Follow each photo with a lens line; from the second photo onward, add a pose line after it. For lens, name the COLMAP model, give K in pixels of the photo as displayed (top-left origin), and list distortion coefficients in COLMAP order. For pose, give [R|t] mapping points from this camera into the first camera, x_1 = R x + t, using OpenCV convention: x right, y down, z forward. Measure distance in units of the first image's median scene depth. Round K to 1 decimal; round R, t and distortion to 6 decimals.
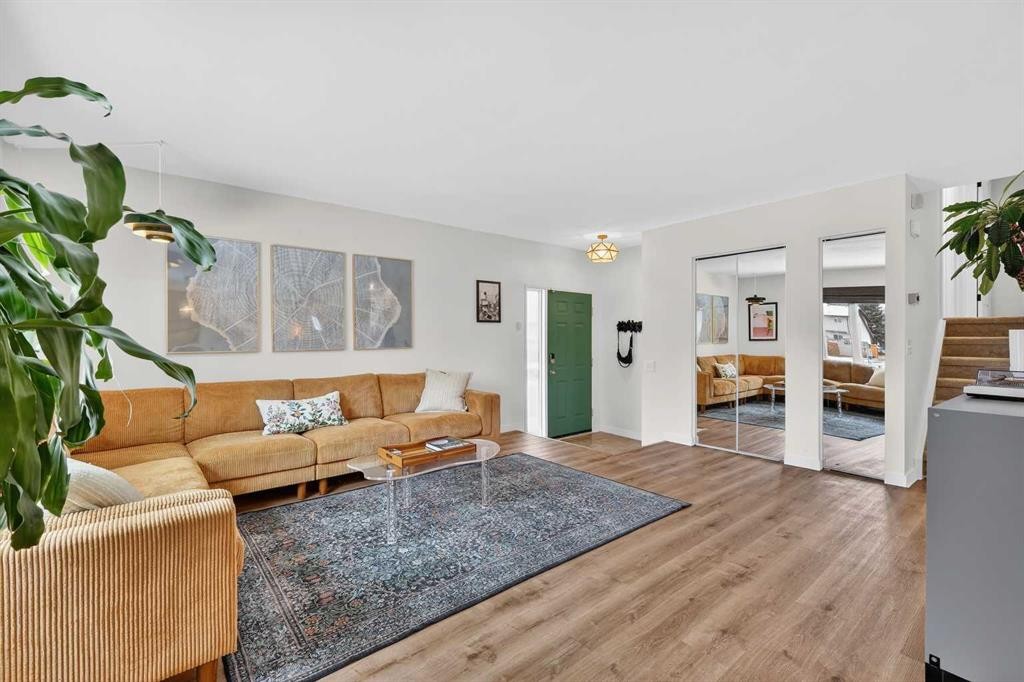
lens RADIAL K [[446.9, 0, 511.7], [0, 446.9, 342.5], [0, 0, 1]] dist [0.008314, -0.000969]
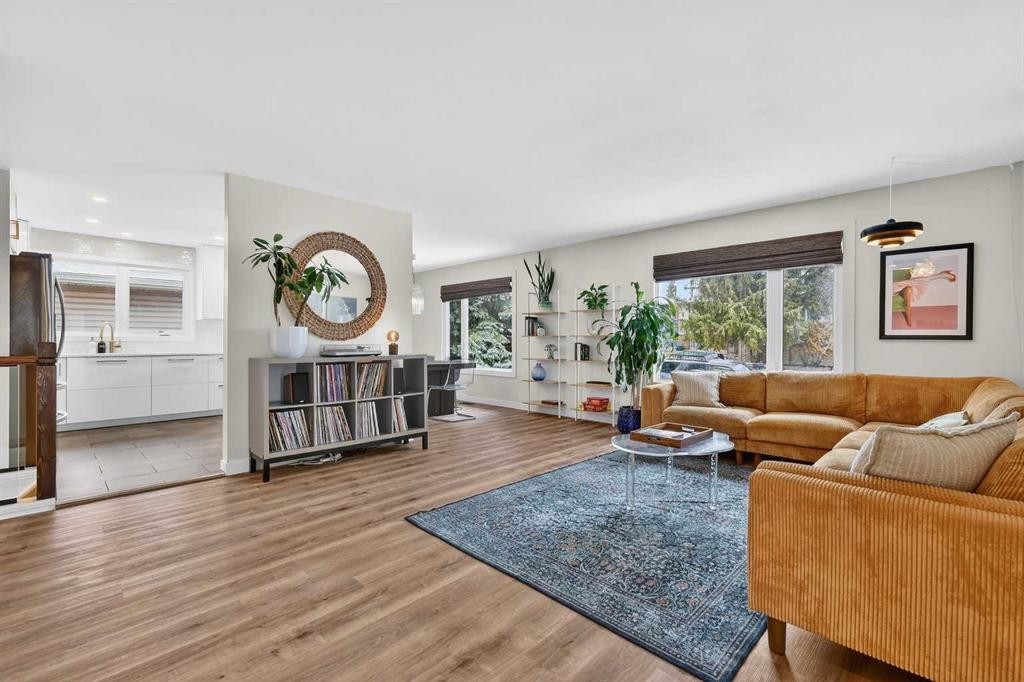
lens RADIAL K [[446.9, 0, 508.1], [0, 446.9, 344.3], [0, 0, 1]] dist [0.008314, -0.000969]
pose [[-0.994759, 0.001751, -0.102234, 0.286128], [0.000144, 0.999876, 0.015717, 0.007653], [0.102249, 0.015620, -0.994636, 1.857742]]
